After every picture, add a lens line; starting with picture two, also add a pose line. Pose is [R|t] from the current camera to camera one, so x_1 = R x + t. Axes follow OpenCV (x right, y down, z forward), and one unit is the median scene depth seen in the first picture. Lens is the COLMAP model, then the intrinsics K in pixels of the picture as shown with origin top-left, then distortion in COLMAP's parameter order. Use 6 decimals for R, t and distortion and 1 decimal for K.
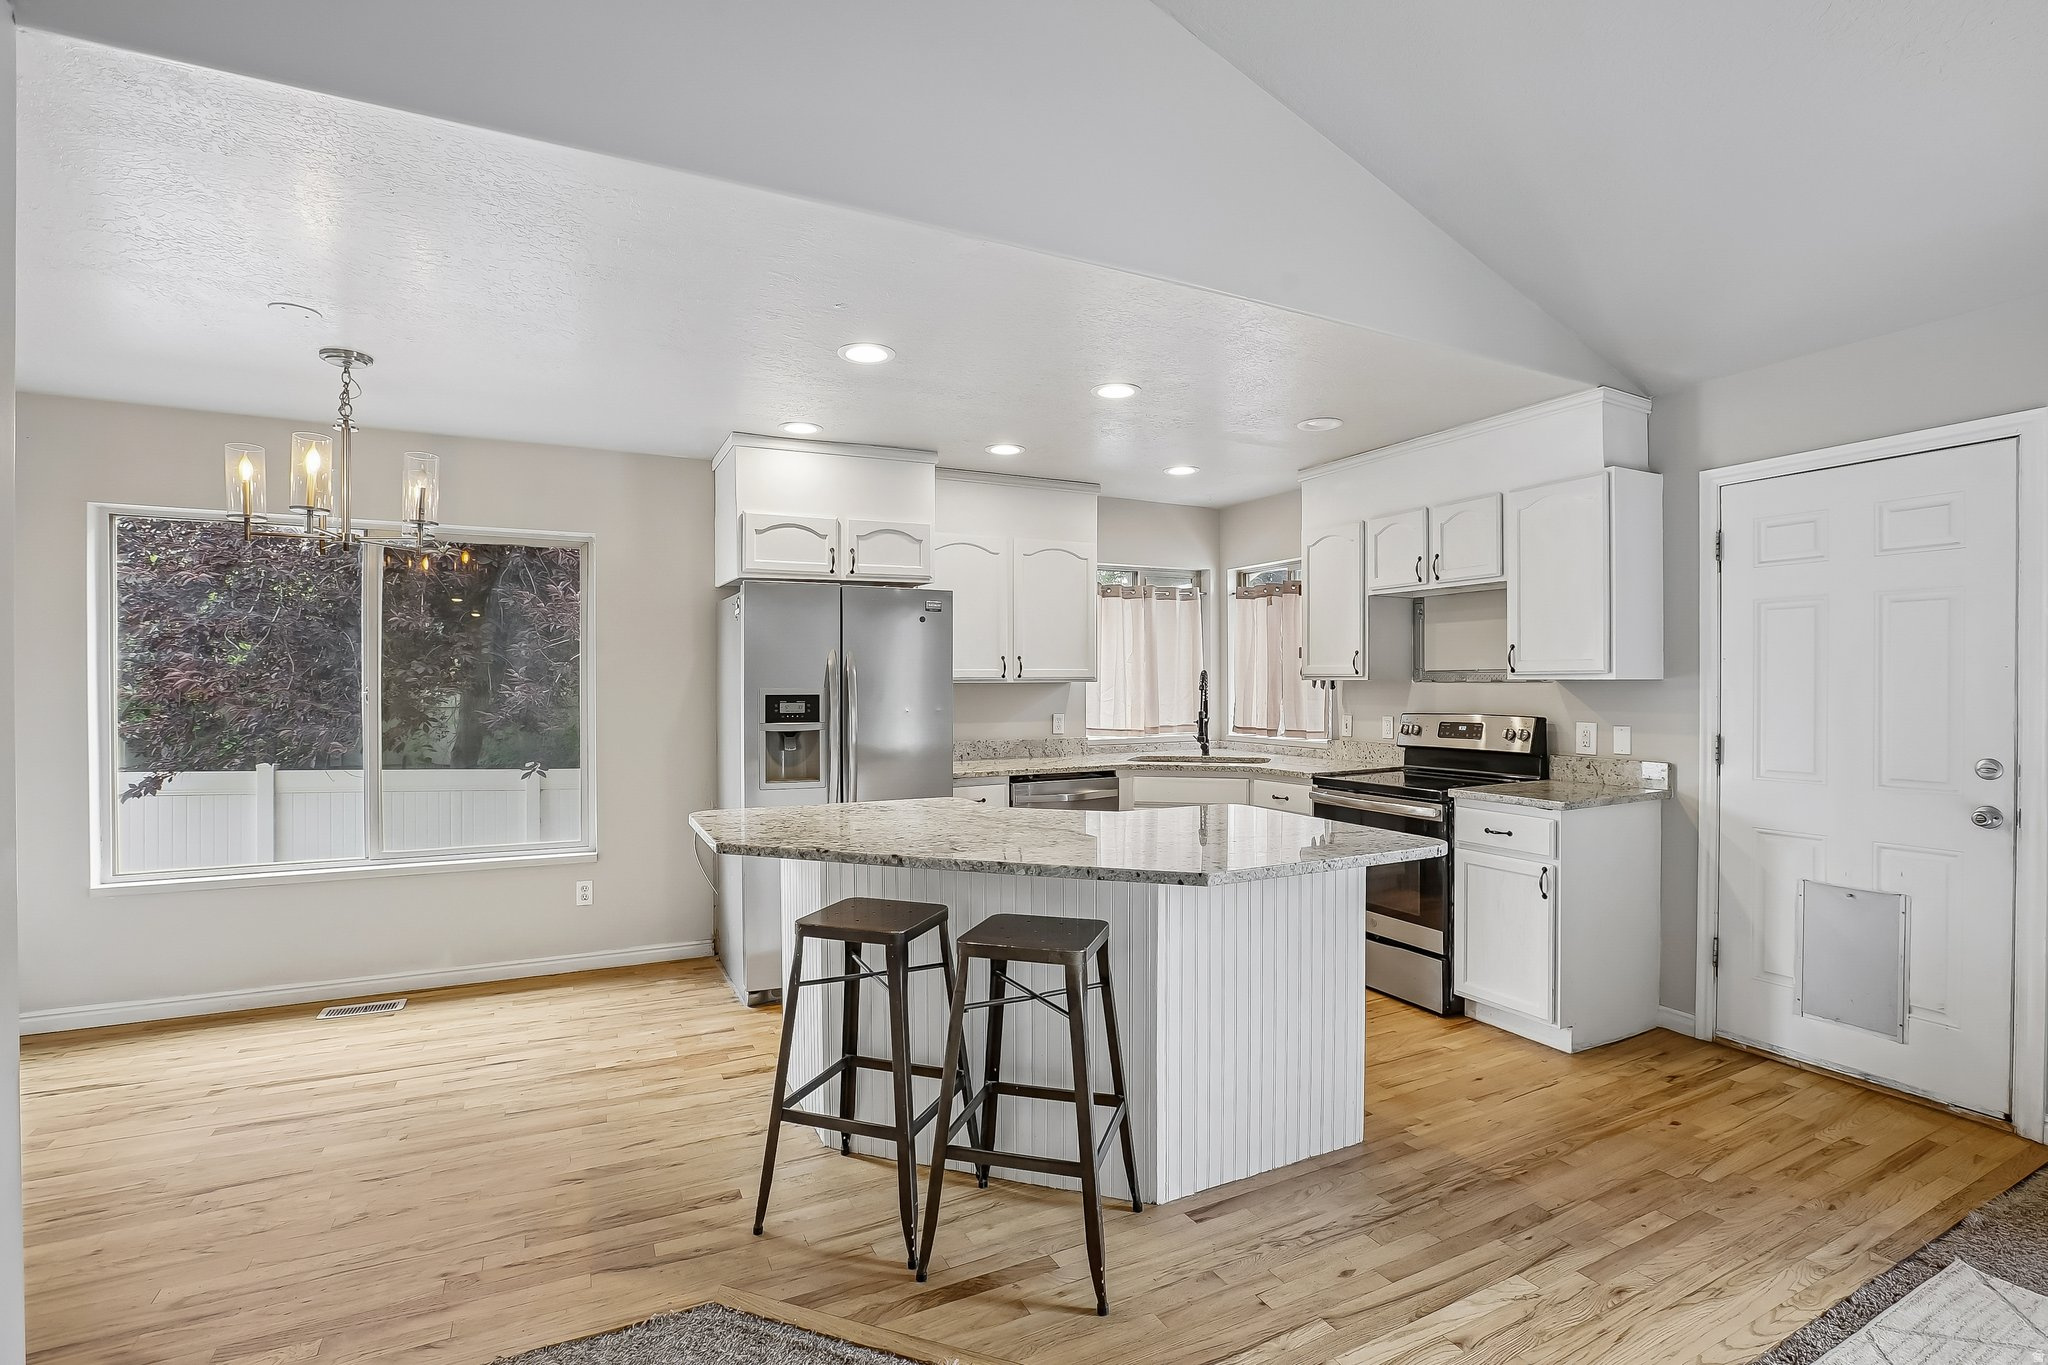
lens RADIAL K [[957.8, 0, 1024.0], [0, 957.8, 682.5], [0, 0, 1]] dist [-0.042414, 0.000591]
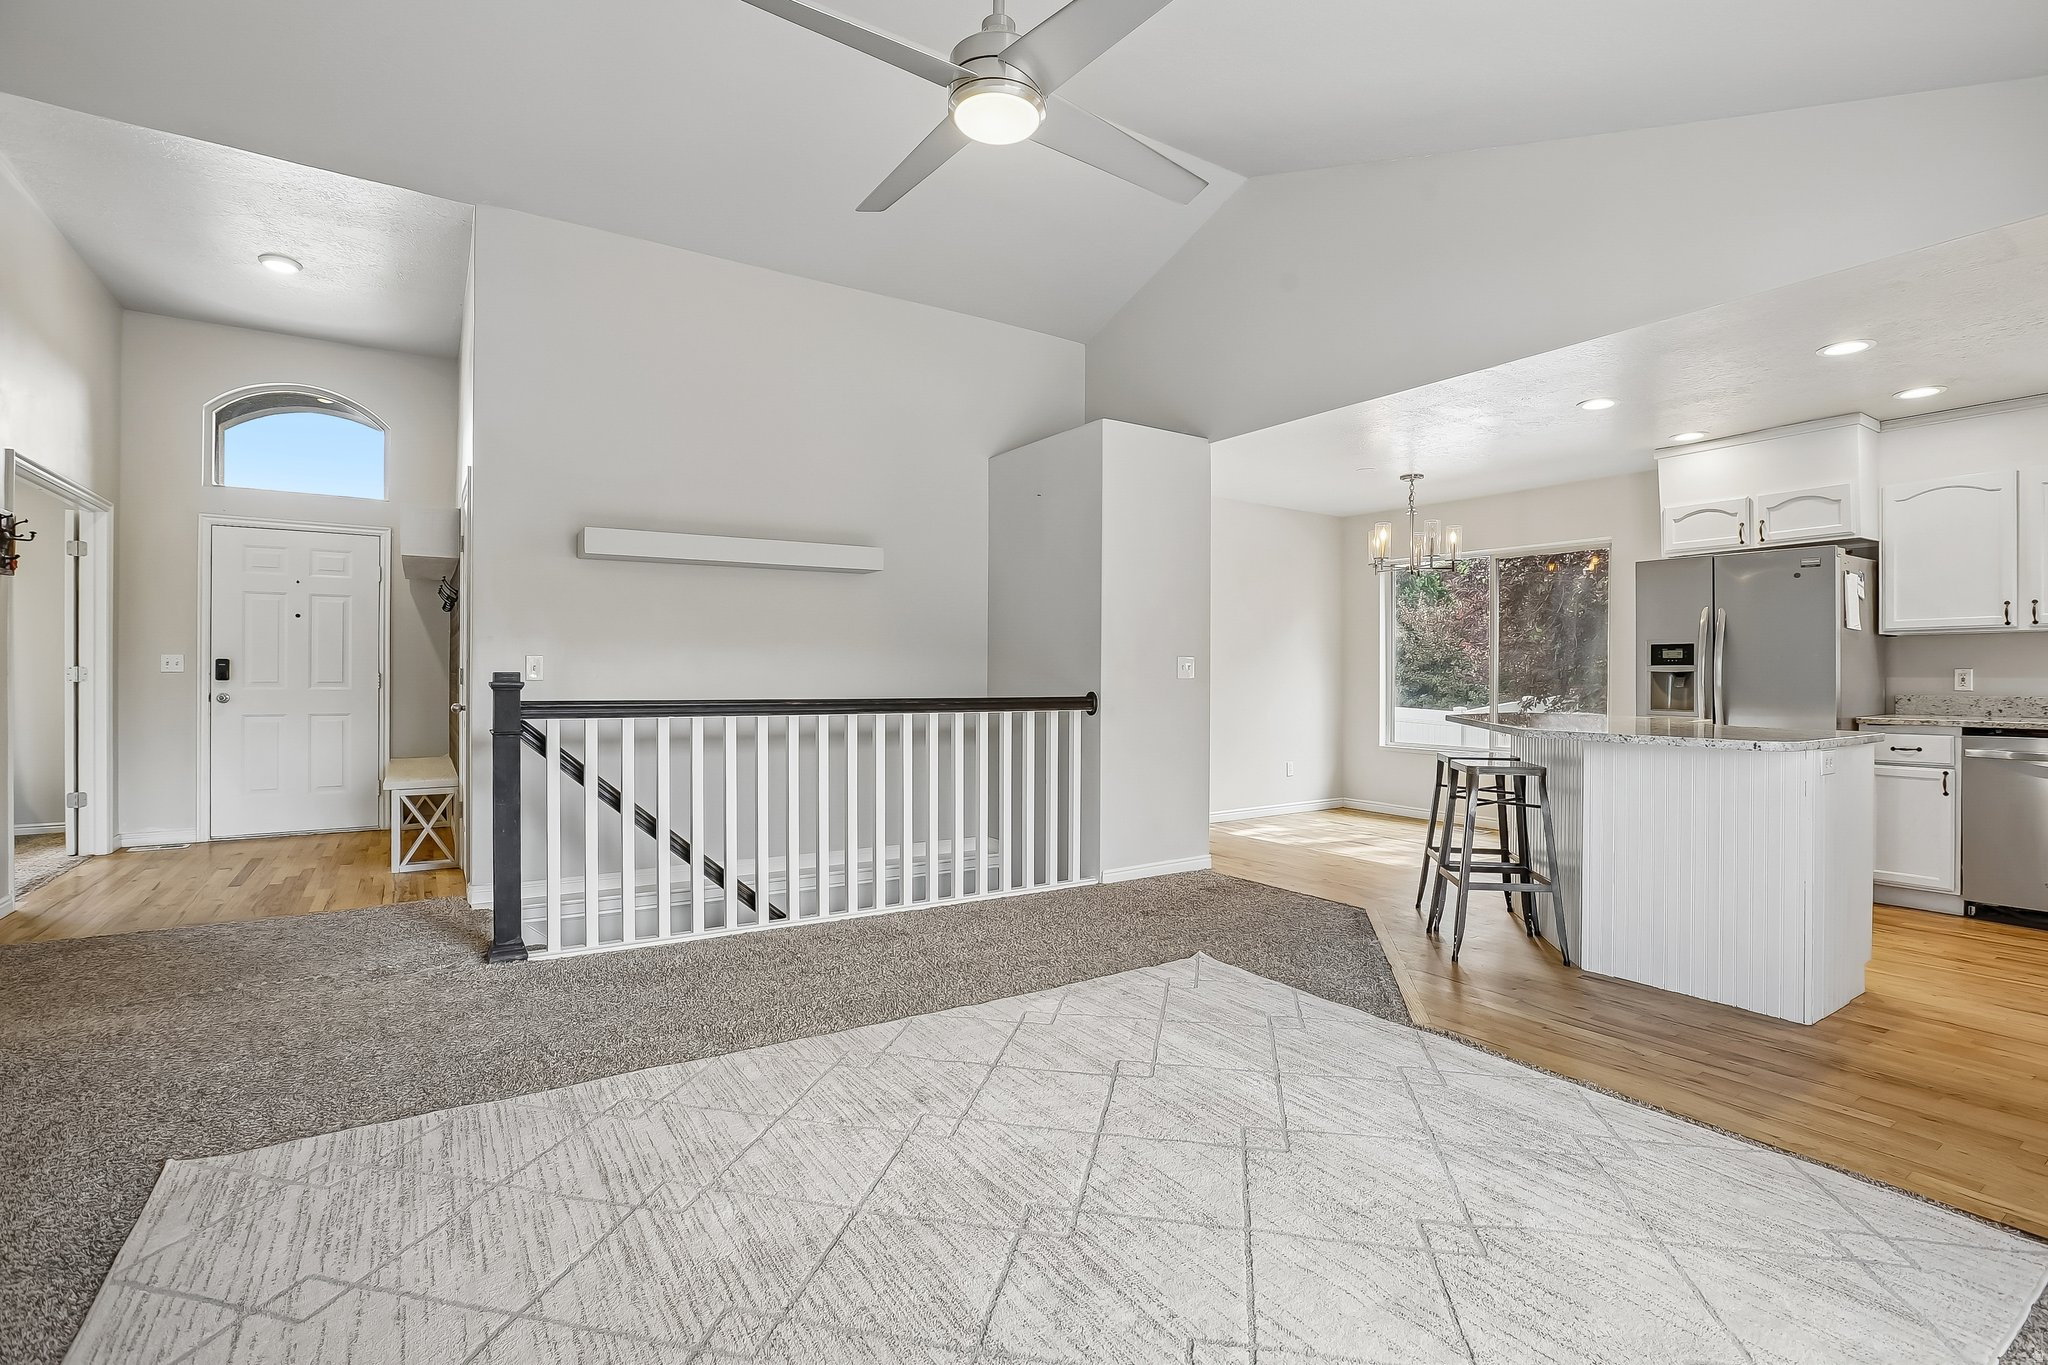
lens RADIAL K [[944.4, 0, 1058.2], [0, 944.4, 675.7], [0, 0, 1]] dist [-0.042821, 0.014137]
pose [[0.145168, 0.002390, -0.989404, 0.887792], [-0.004826, 0.999987, 0.001707, 0.057384], [0.989395, 0.004527, 0.145178, -0.016279]]
